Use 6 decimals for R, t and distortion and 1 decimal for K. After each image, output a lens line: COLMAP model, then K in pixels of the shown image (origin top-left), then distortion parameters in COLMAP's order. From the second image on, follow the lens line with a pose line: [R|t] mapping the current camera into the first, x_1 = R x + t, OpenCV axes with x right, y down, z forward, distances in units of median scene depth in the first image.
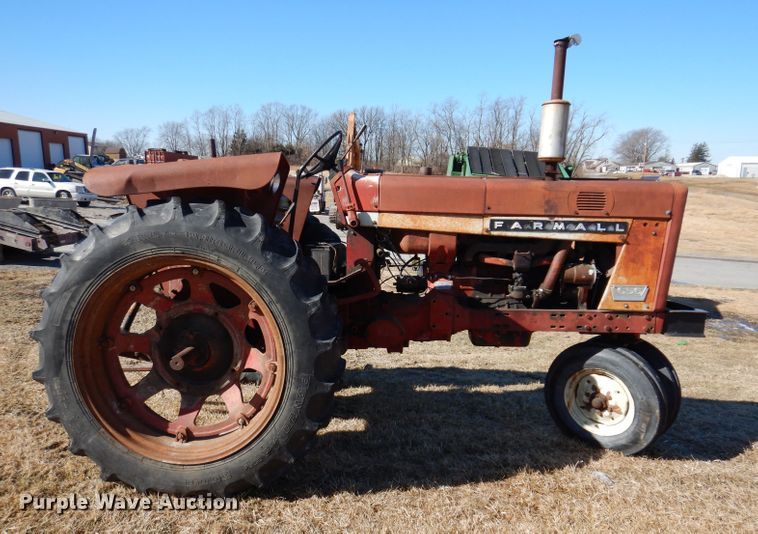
lens RADIAL K [[591.5, 0, 370.8], [0, 591.5, 295.5], [0, 0, 1]] dist [0.010553, 0.000118]
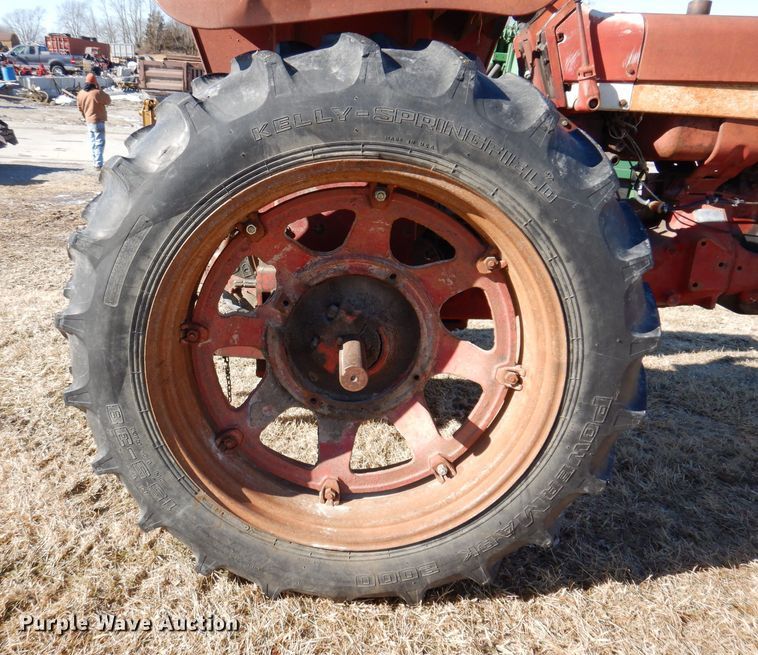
lens RADIAL K [[637.9, 0, 319.6], [0, 637.9, 331.5], [0, 0, 1]] dist [0.012157, 0.002838]
pose [[0.999436, -0.007671, 0.032697, -0.360522], [0.001623, 0.983463, 0.181104, -0.024901], [-0.033545, -0.180948, 0.982920, 0.445881]]
